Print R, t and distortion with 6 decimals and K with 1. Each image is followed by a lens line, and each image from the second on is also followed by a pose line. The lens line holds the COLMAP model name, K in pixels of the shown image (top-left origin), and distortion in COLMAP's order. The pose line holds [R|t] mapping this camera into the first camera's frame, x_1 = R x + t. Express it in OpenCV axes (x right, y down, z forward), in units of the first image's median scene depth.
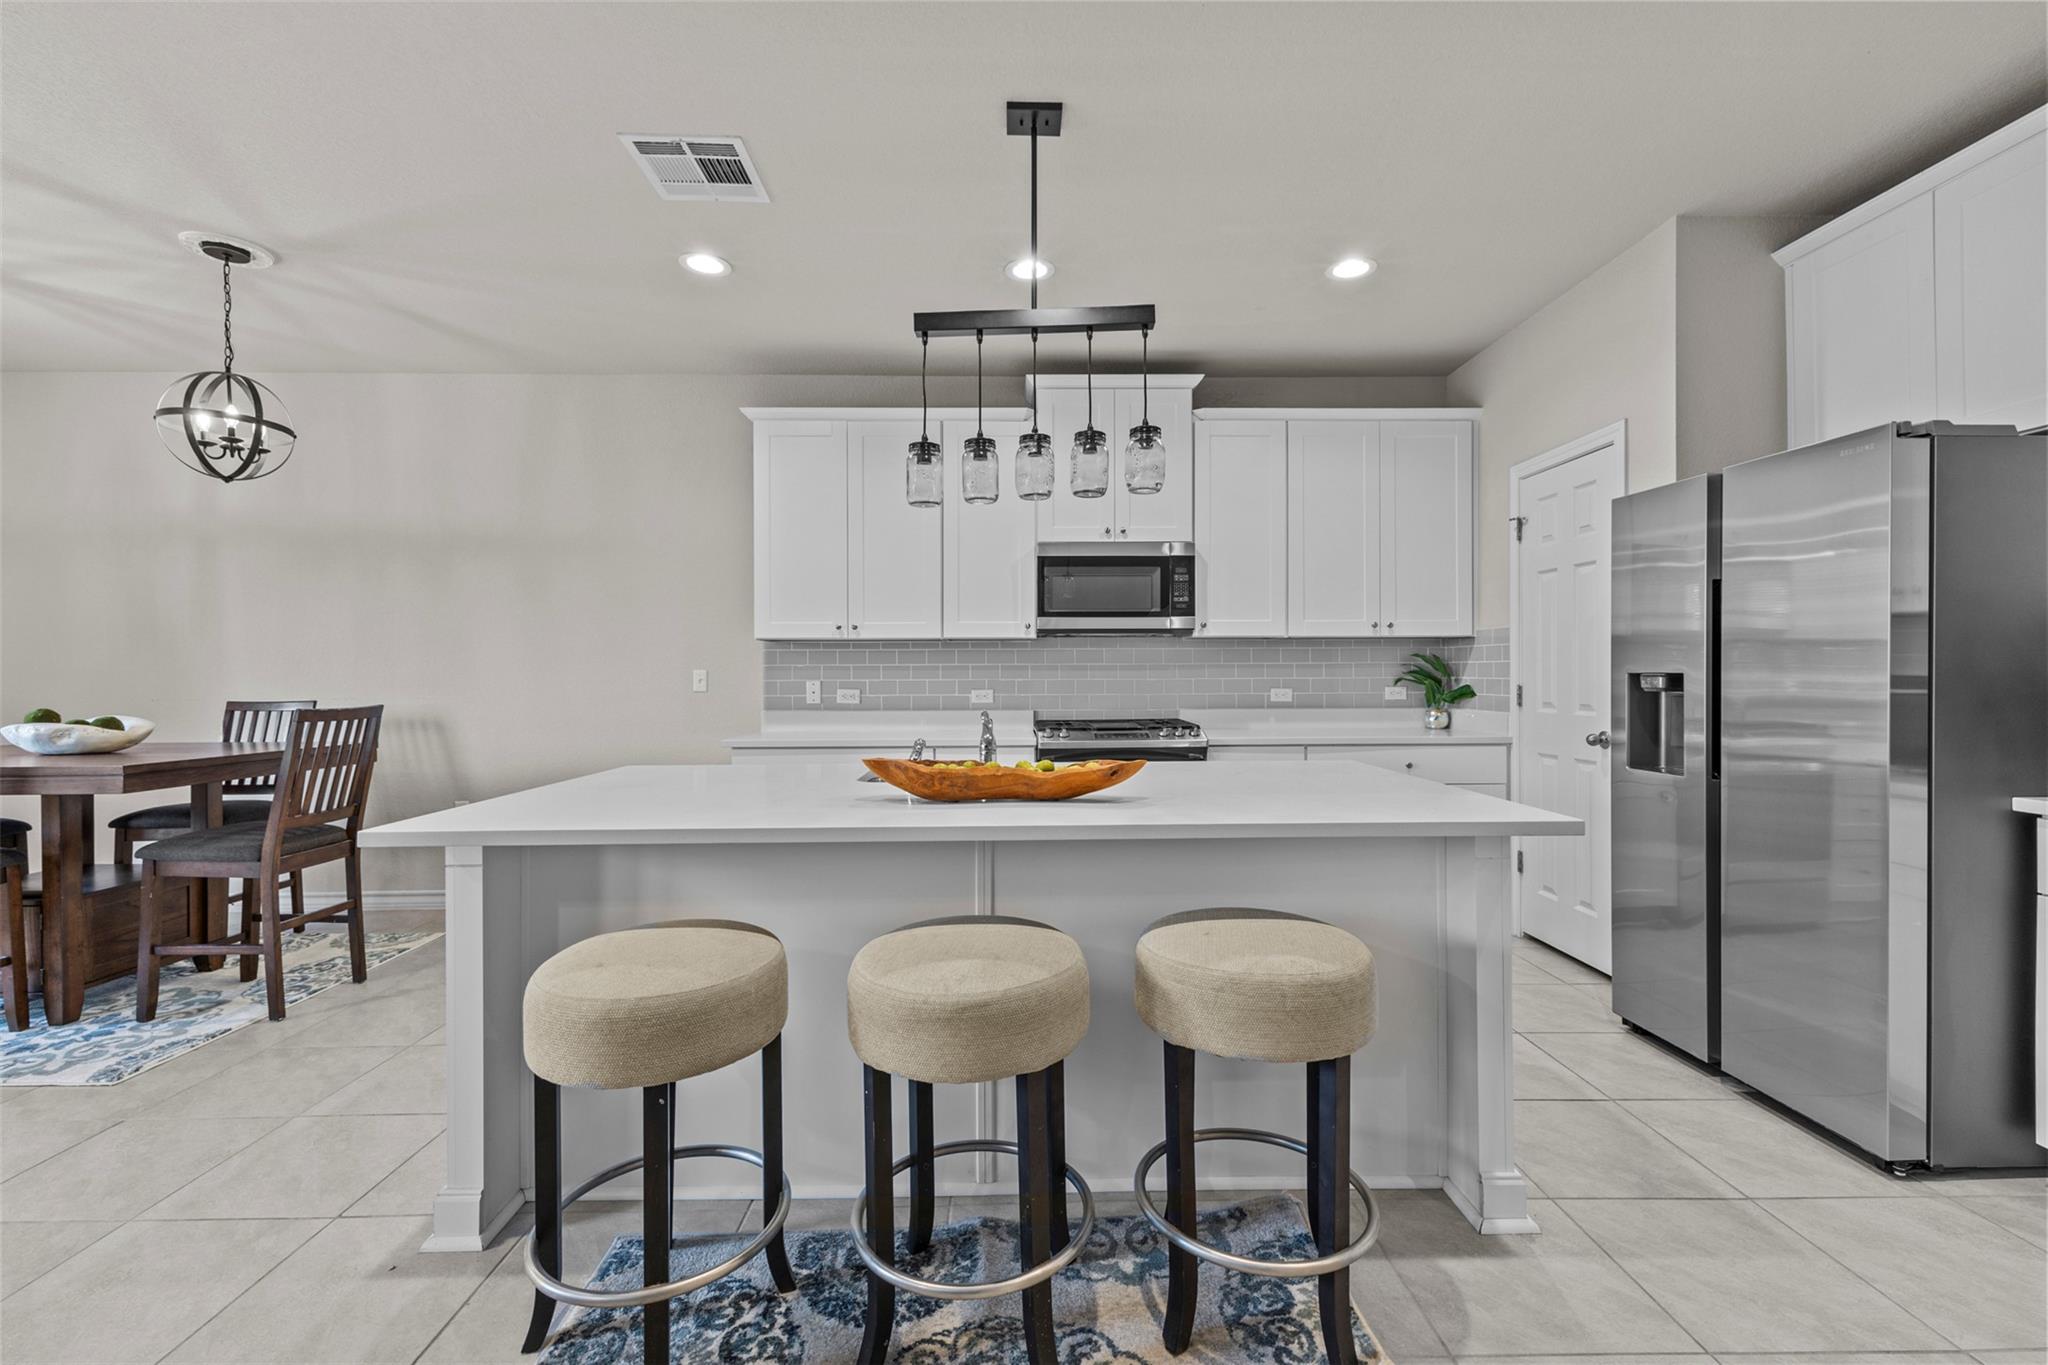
lens RADIAL K [[879.3, 0, 1025.7], [0, 879.3, 675.6], [0, 0, 1]] dist [0.012438, -0.004594]
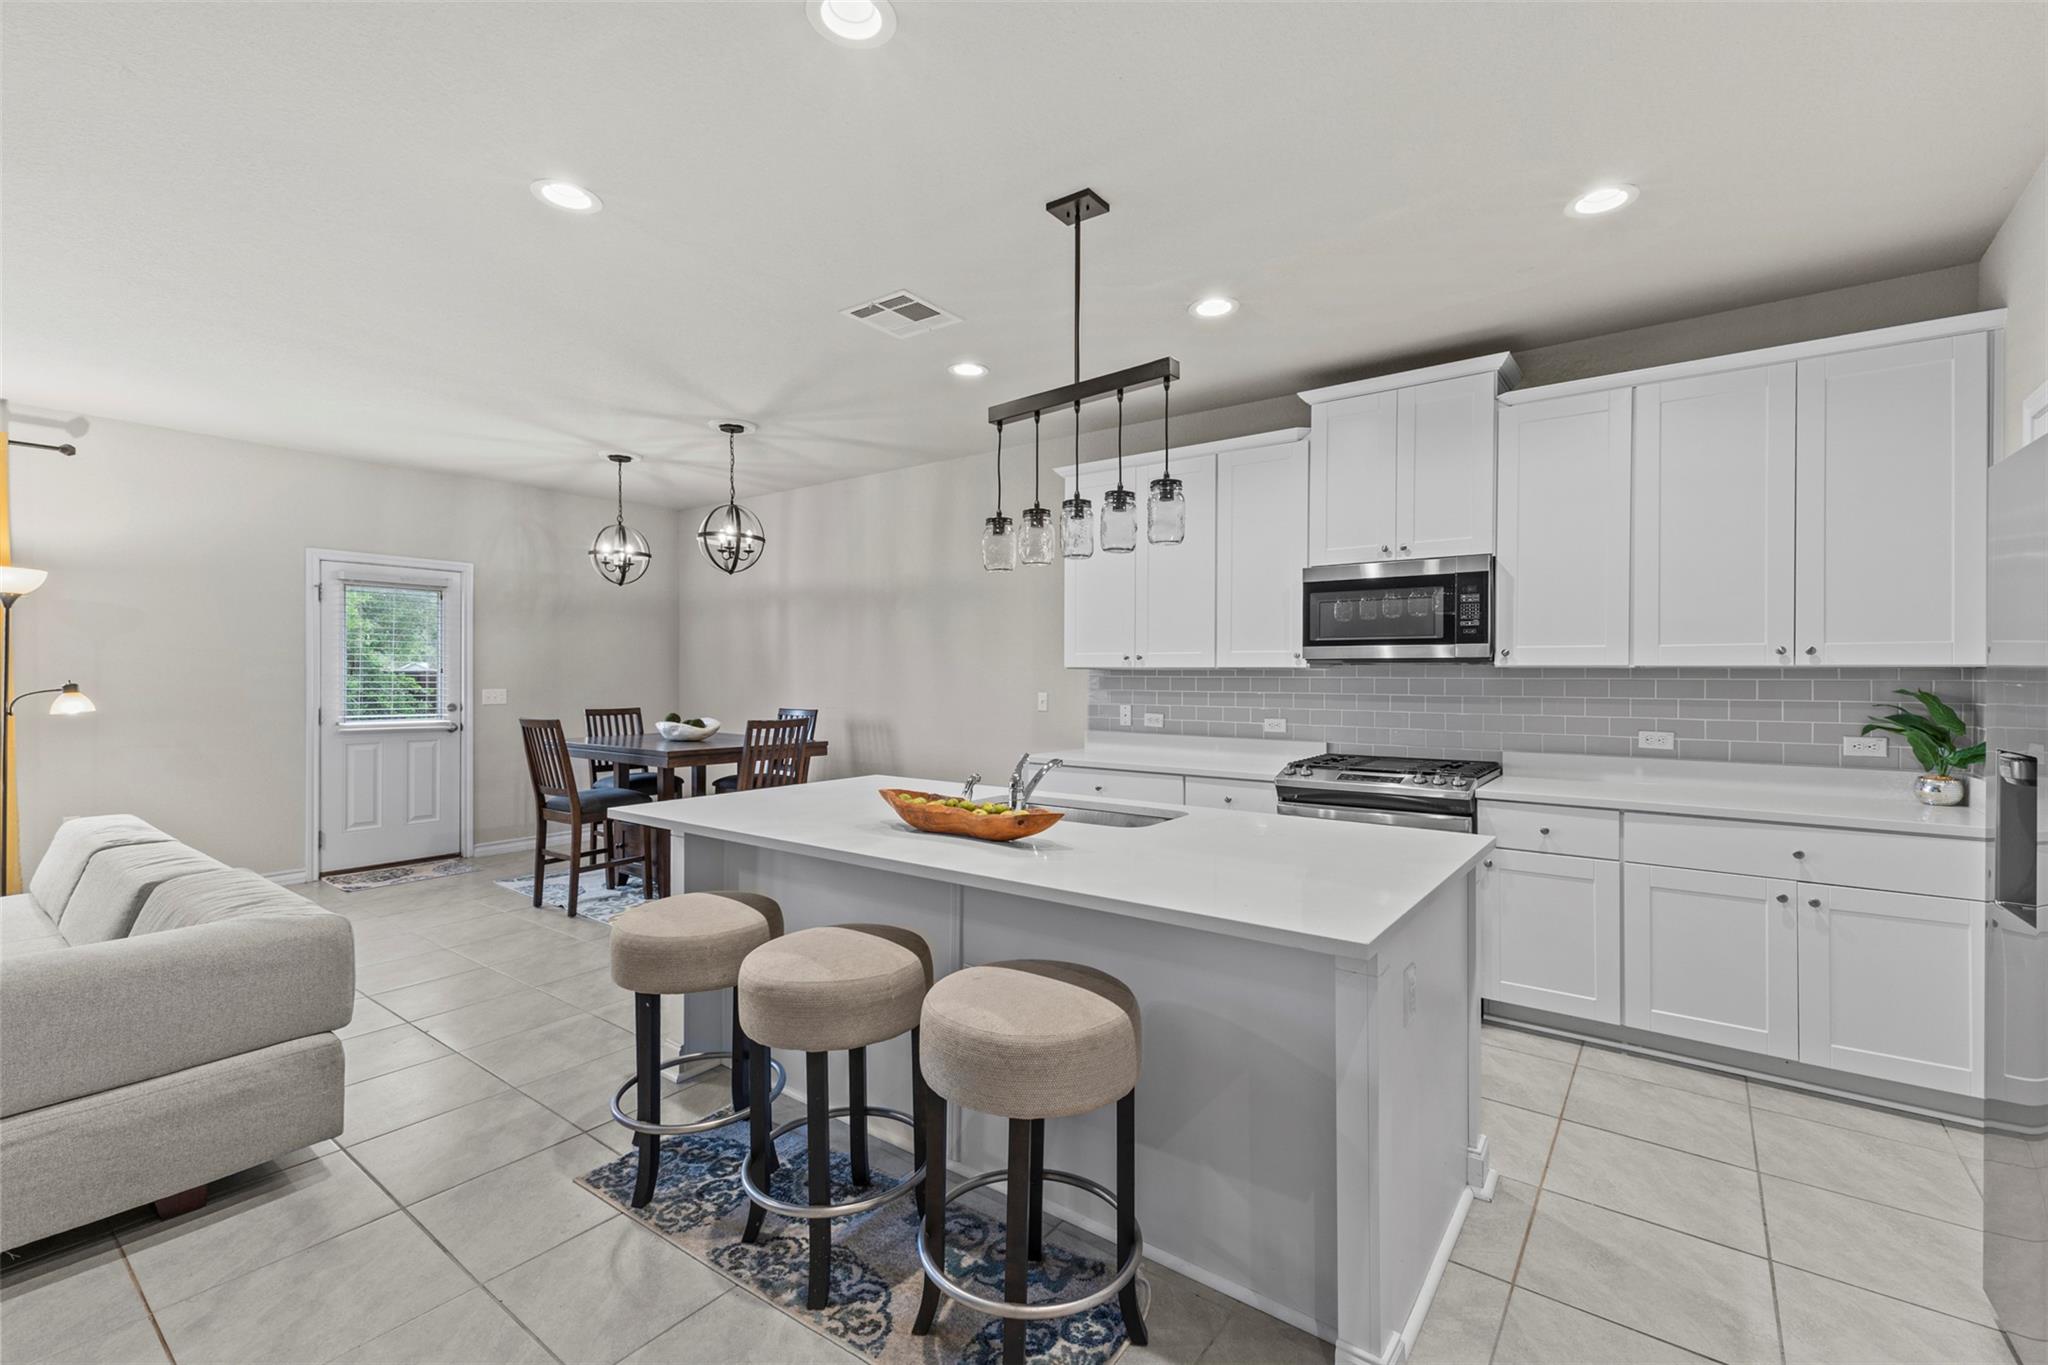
lens RADIAL K [[879.3, 0, 1025.7], [0, 879.3, 675.6], [0, 0, 1]] dist [0.012438, -0.004594]
pose [[0.789274, 0.008296, -0.613985, 0.464521], [-0.008347, 0.999961, 0.002781, -0.044991], [0.613984, 0.002930, 0.789313, 0.082857]]
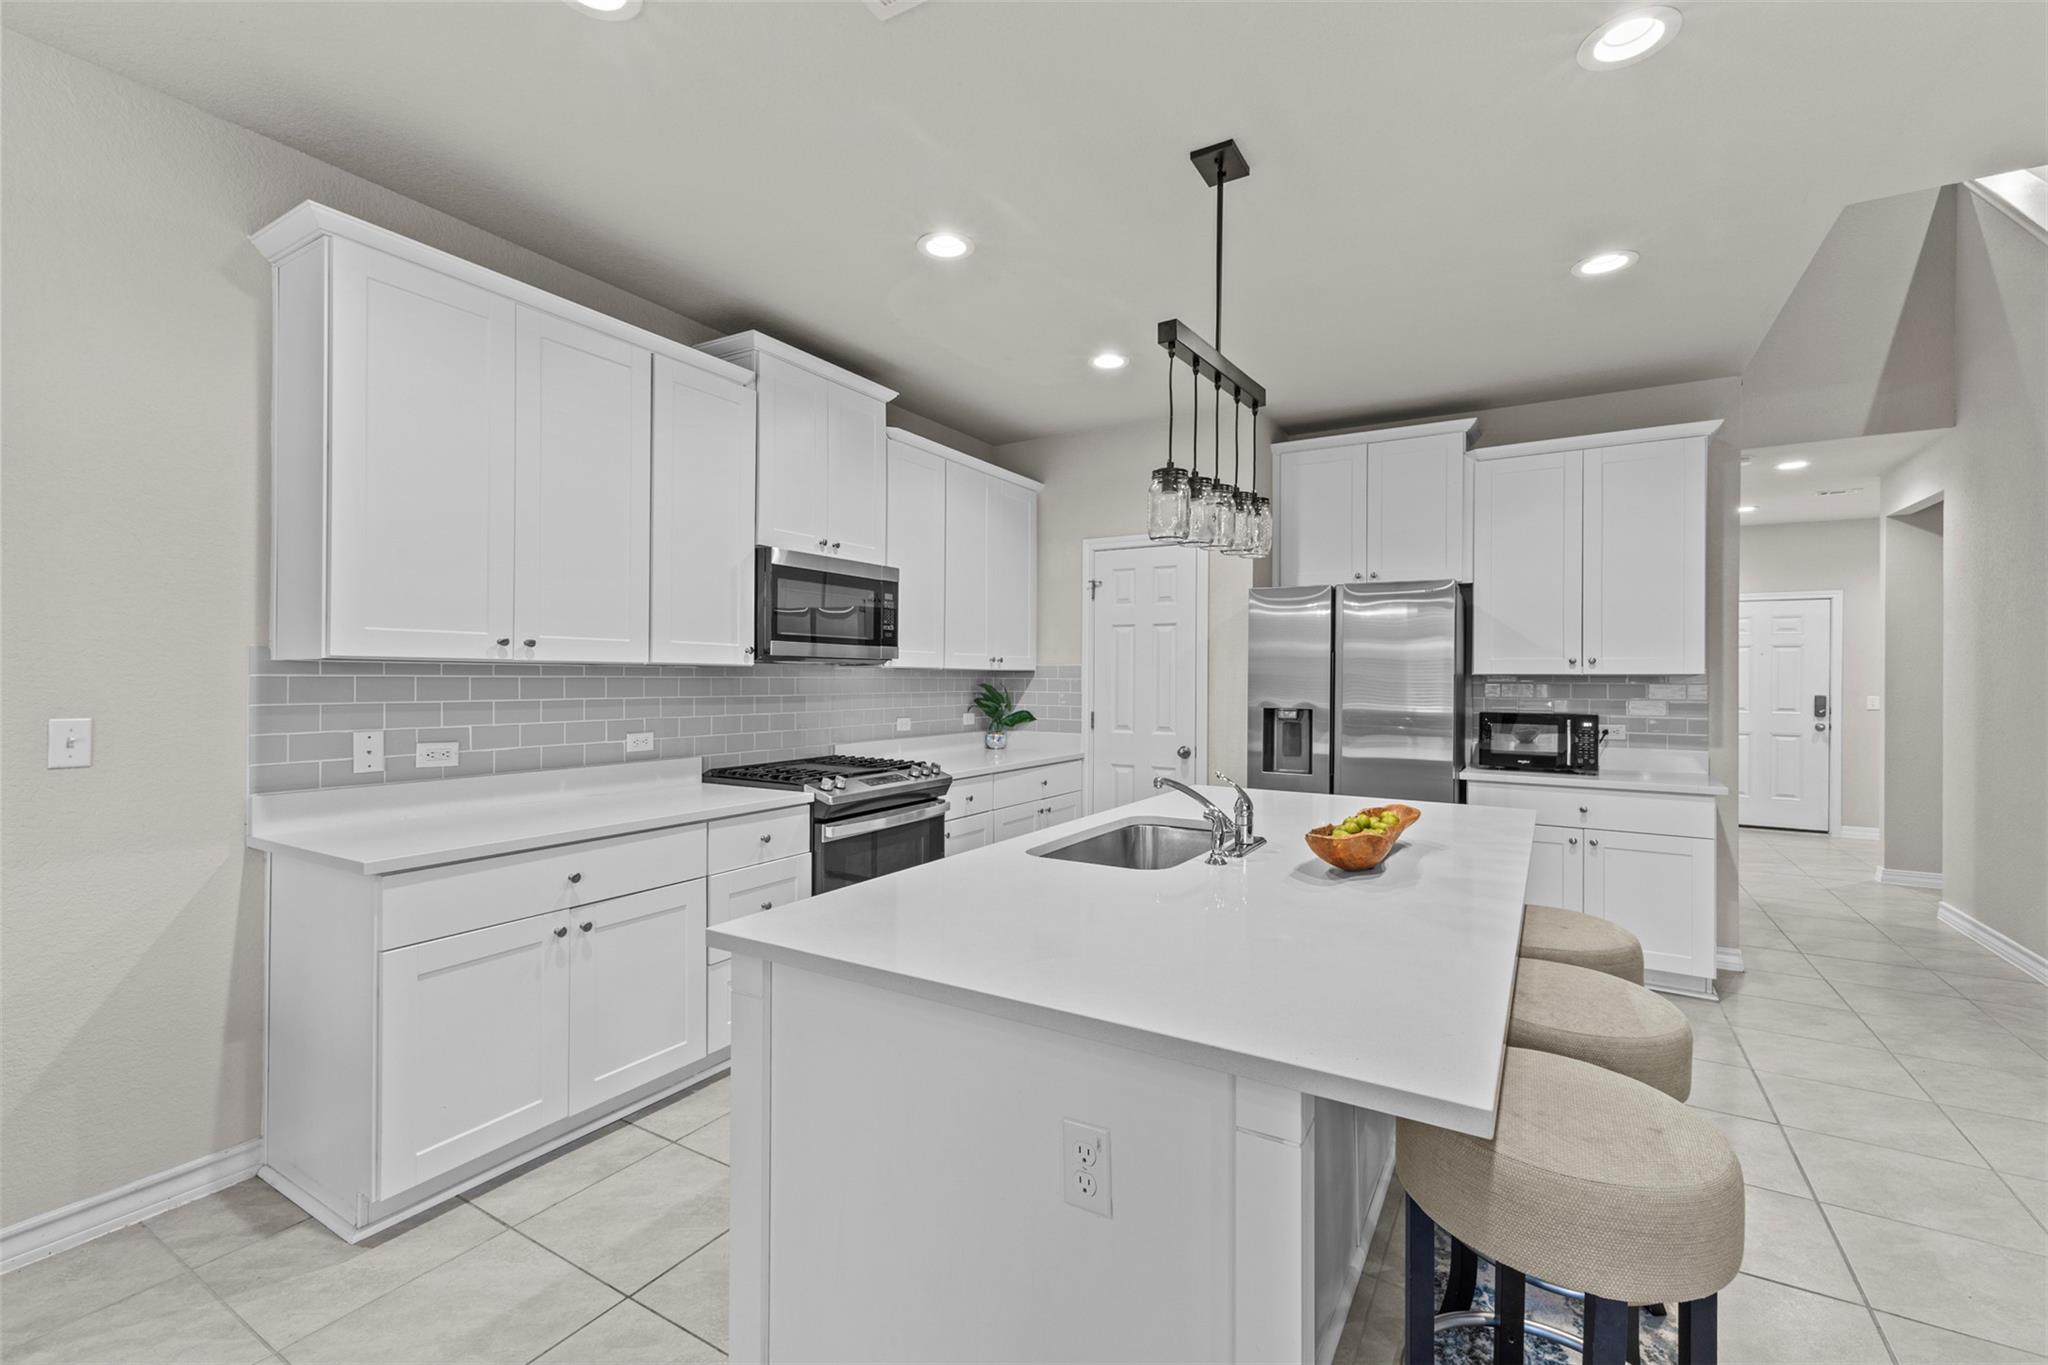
lens RADIAL K [[879.3, 0, 1025.7], [0, 879.3, 675.6], [0, 0, 1]] dist [0.012438, -0.004594]
pose [[0.531480, 0.009200, 0.847021, -0.690250], [-0.006010, 0.999957, -0.007090, -0.038712], [-0.847050, -0.001323, 0.531512, 0.492240]]
